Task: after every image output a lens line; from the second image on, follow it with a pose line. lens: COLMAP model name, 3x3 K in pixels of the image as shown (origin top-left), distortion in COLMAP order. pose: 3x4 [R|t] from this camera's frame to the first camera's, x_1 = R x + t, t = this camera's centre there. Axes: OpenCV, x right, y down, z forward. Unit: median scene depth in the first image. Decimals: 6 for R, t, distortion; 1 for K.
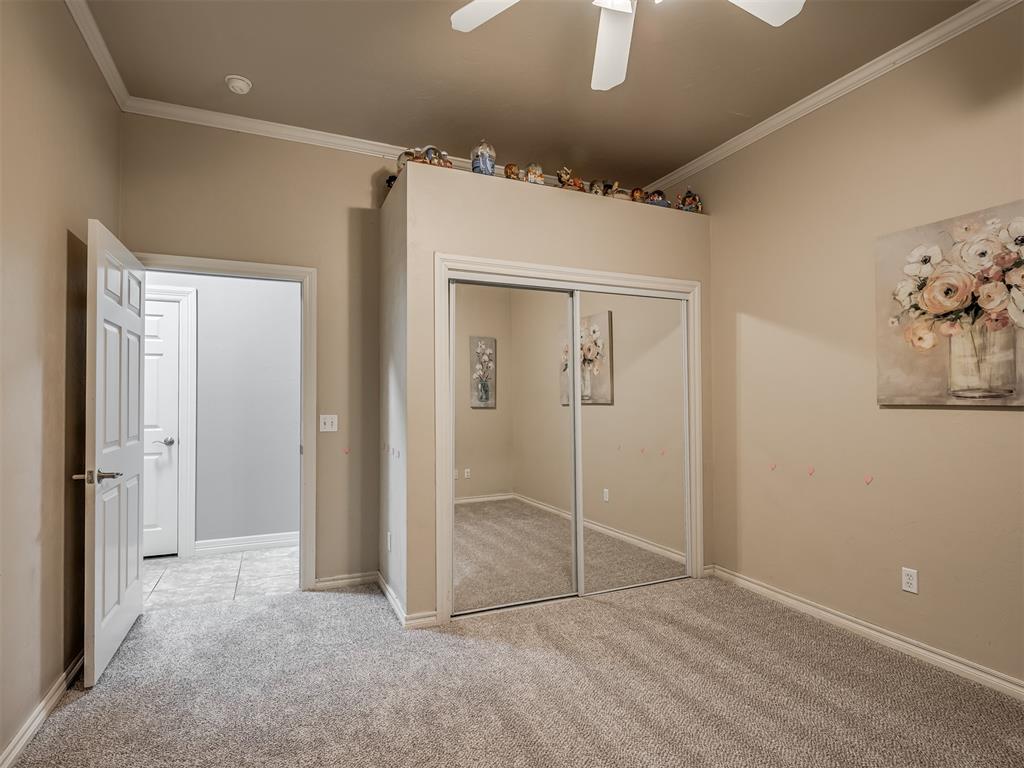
lens RADIAL K [[562.6, 0, 509.9], [0, 562.6, 387.2], [0, 0, 1]] dist [-0.001123, -0.000788]
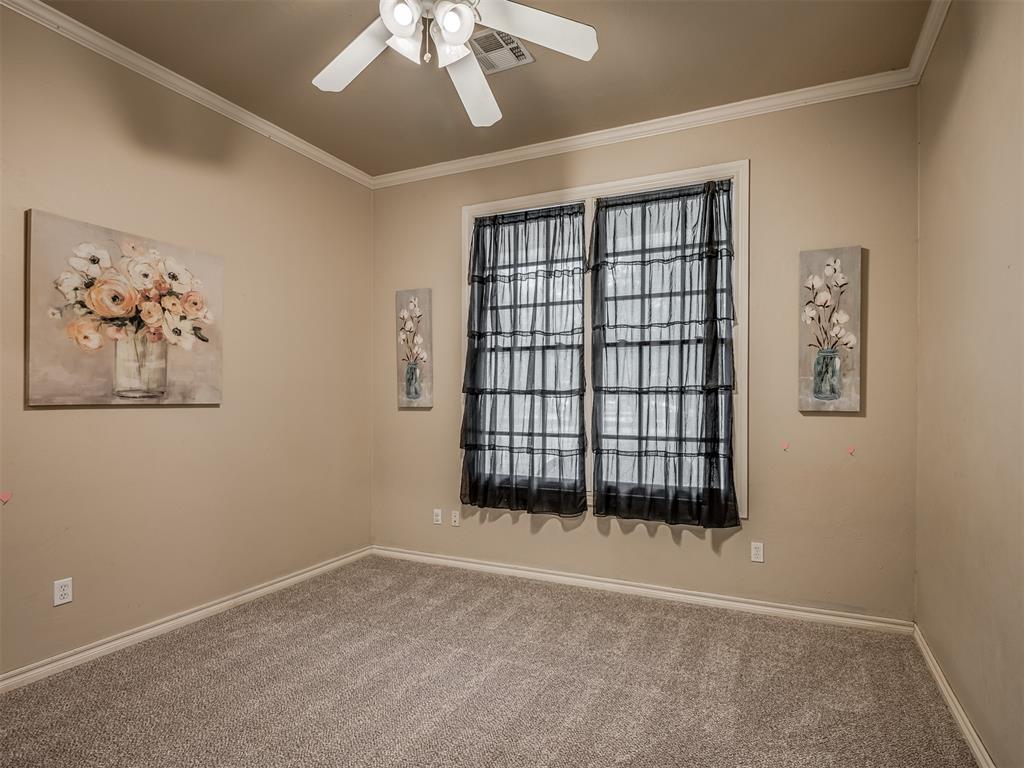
lens RADIAL K [[562.6, 0, 513.3], [0, 562.6, 389.1], [0, 0, 1]] dist [-0.001123, -0.000788]
pose [[-0.645715, 0.003299, 0.763571, -0.530400], [-0.024200, 0.999400, -0.024782, 0.010898], [-0.763195, -0.034480, -0.645248, 1.116564]]
